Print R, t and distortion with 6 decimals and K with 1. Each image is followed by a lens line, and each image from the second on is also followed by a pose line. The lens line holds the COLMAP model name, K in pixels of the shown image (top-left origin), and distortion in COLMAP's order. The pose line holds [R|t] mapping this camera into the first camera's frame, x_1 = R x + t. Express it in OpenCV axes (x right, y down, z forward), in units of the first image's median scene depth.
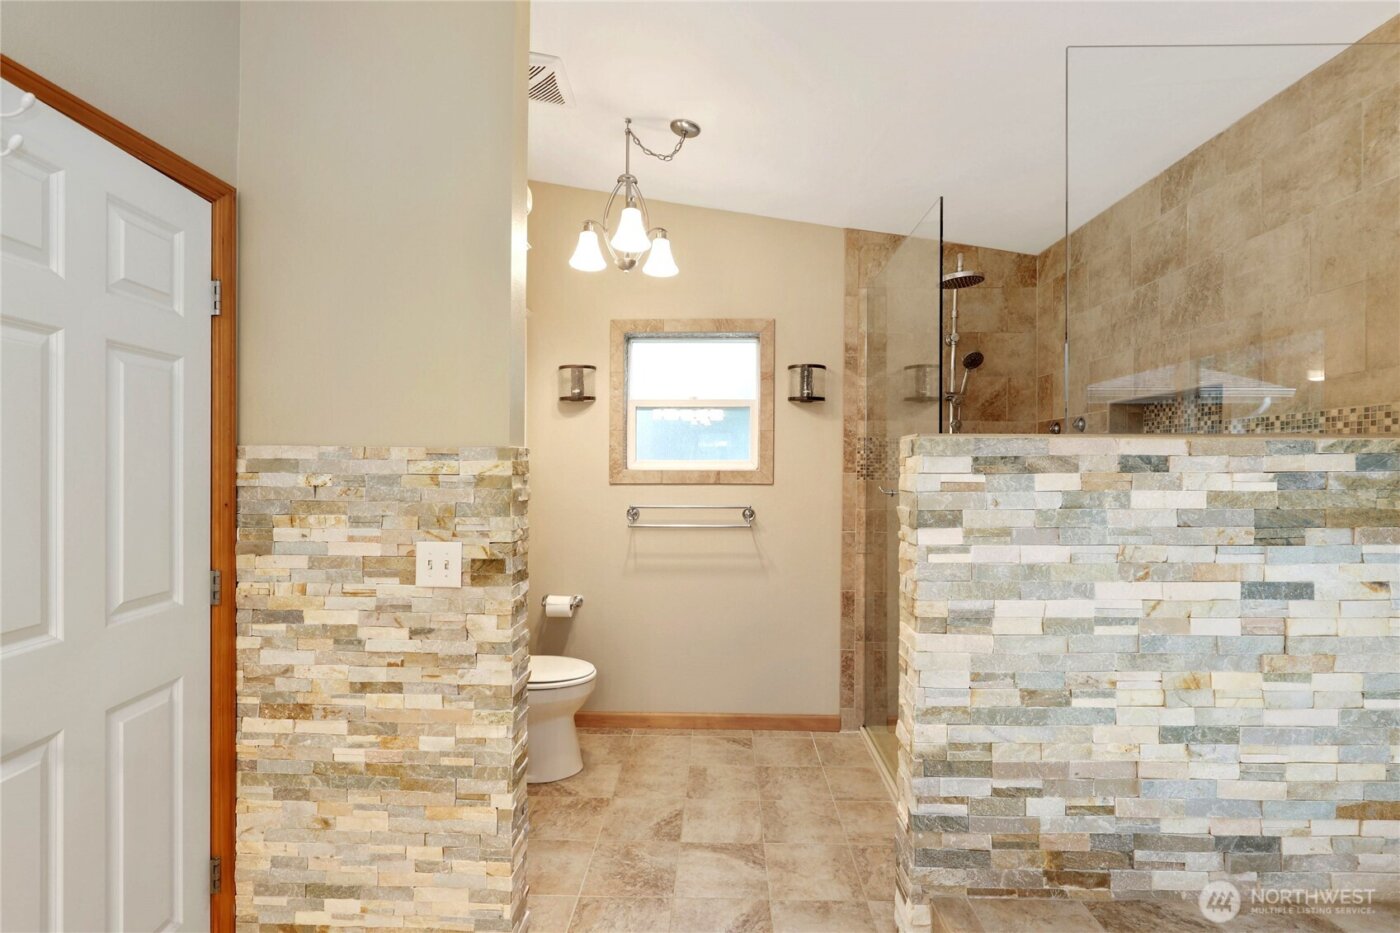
lens RADIAL K [[644.2, 0, 701.5], [0, 644.2, 468.6], [0, 0, 1]] dist [-0.005661, 0.000311]
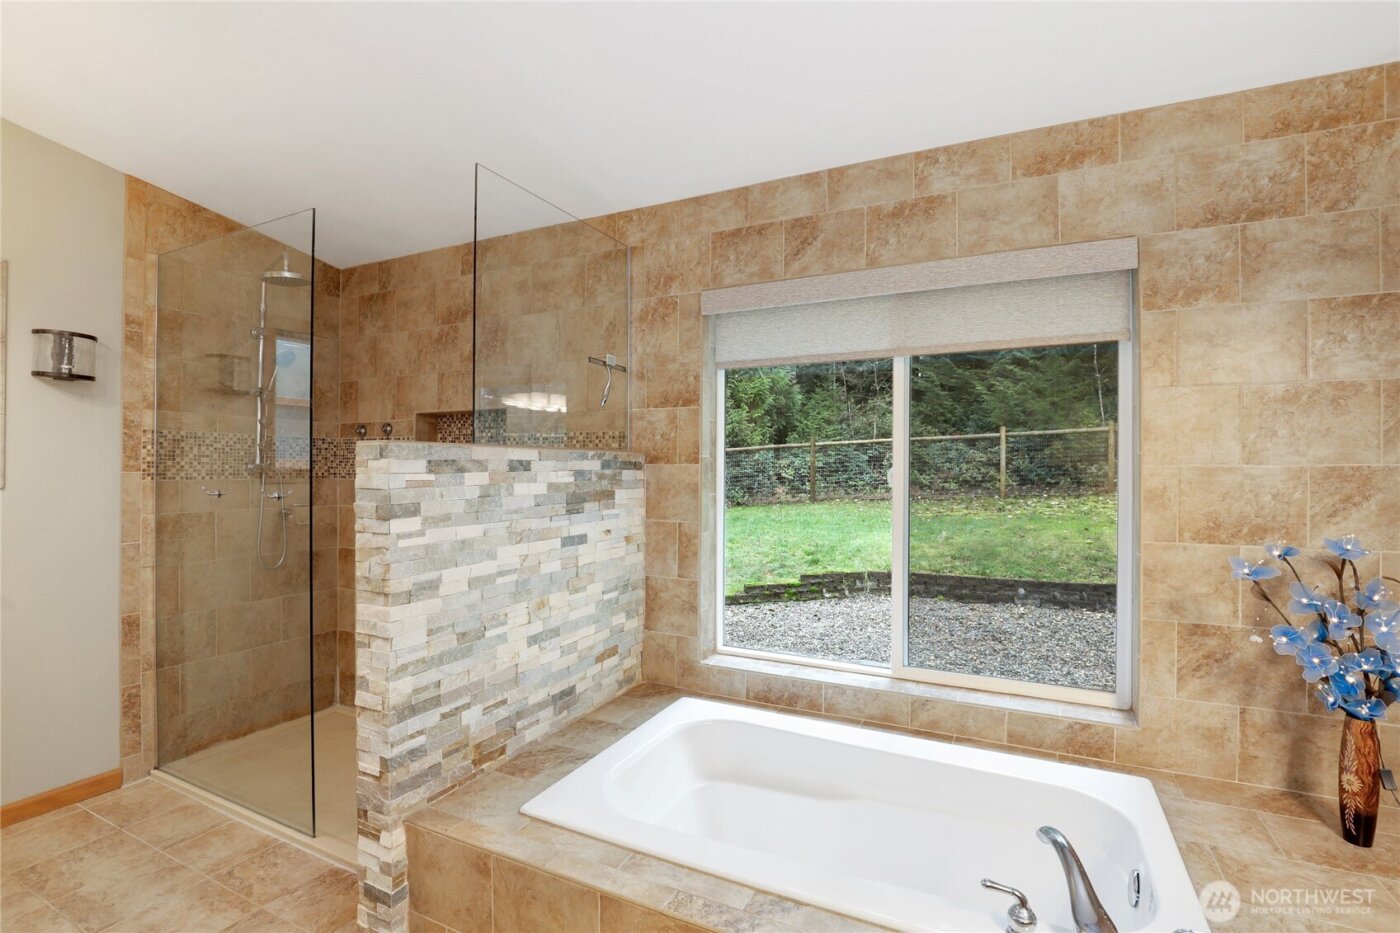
lens RADIAL K [[647.8, 0, 709.4], [0, 647.8, 468.5], [0, 0, 1]] dist [-0.025864, 0.000667]
pose [[0.414222, -0.003654, 0.910168, -0.504813], [-0.002808, 0.999982, 0.005293, -0.010111], [-0.910171, -0.004748, 0.414204, -0.033340]]
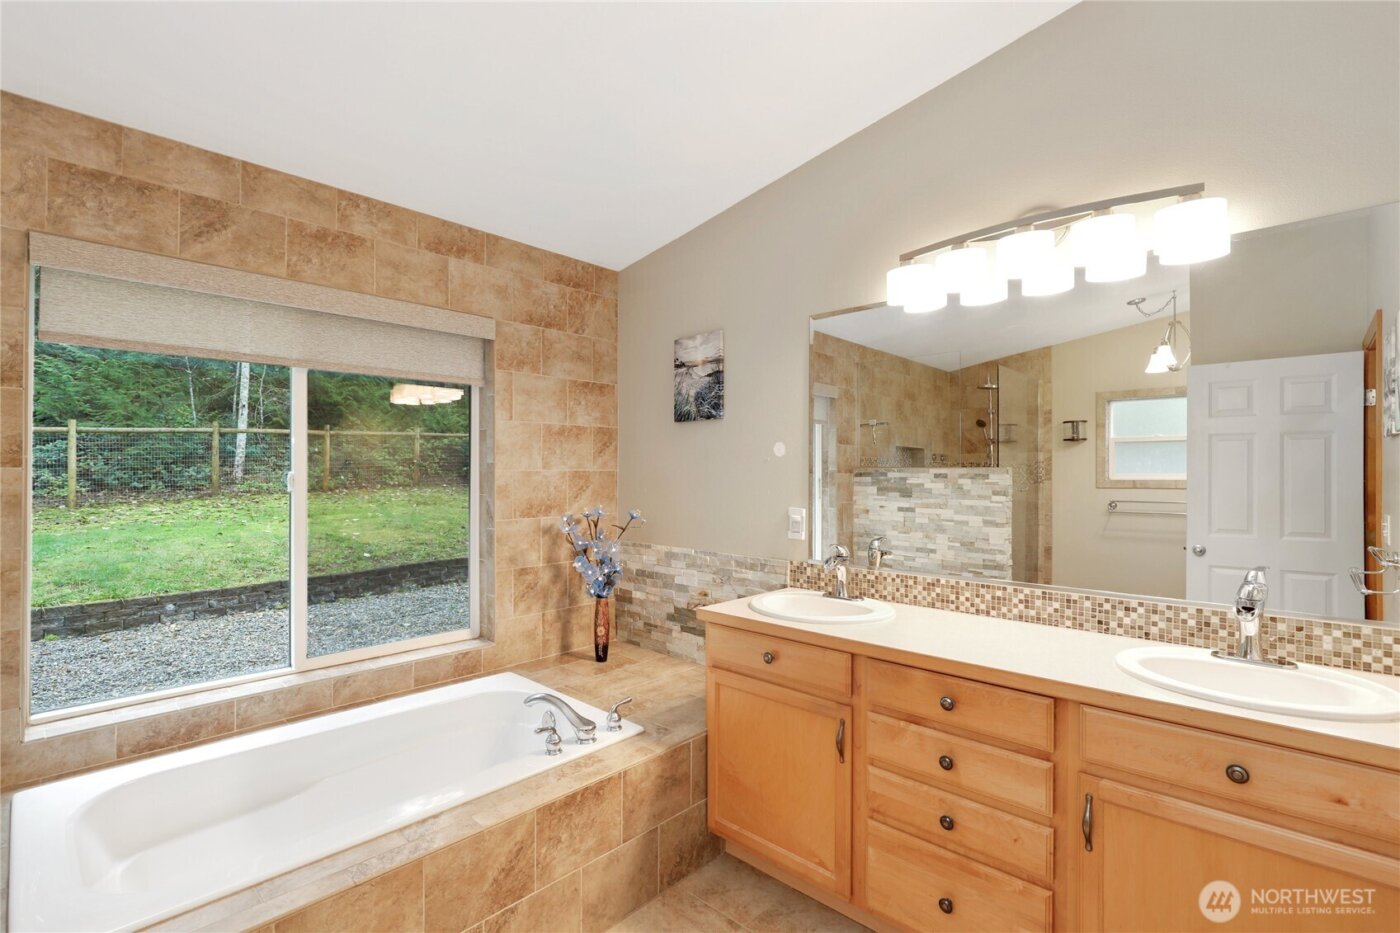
lens RADIAL K [[644.2, 0, 701.5], [0, 644.2, 468.6], [0, 0, 1]] dist [-0.005661, 0.000311]
pose [[-0.750067, -0.001324, 0.661361, -0.776759], [-0.004839, 0.999982, -0.003486, -0.012930], [-0.661345, -0.005815, -0.750060, 0.857000]]
